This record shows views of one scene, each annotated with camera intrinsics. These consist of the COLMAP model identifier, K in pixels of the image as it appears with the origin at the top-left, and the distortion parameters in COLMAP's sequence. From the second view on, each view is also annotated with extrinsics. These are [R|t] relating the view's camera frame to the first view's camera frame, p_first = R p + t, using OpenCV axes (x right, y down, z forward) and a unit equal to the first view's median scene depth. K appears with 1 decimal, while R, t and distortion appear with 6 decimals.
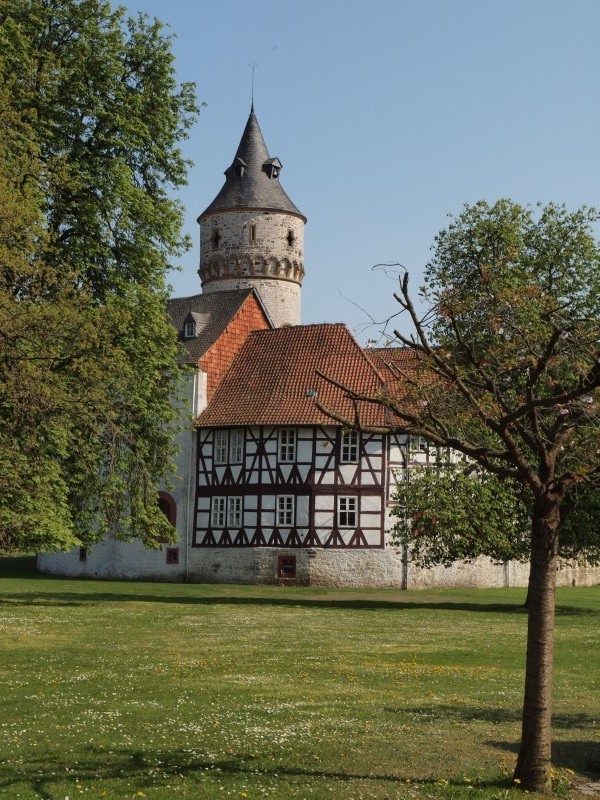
lens RADIAL K [[1408.0, 0, 300.0], [0, 1408.0, 400.0], [0, 0, 1]] dist [0.018445, 0.142233]
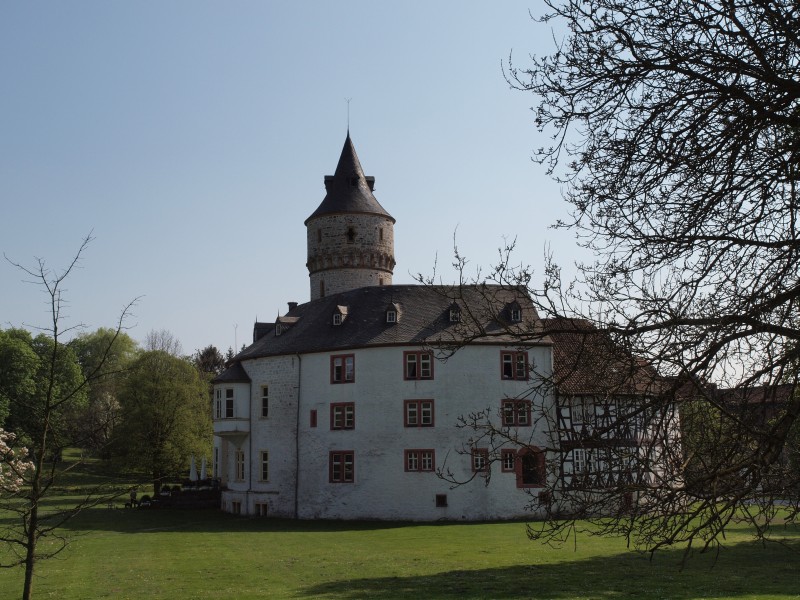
lens RADIAL K [[993.1, 0, 400.0], [0, 993.1, 300.0], [0, 0, 1]] dist [0.004973, -0.000118]
pose [[0.701658, 0.088468, 0.707000, -0.825477], [-0.040598, 0.995614, -0.084291, 0.016664], [-0.711356, 0.030440, 0.702173, 0.481361]]
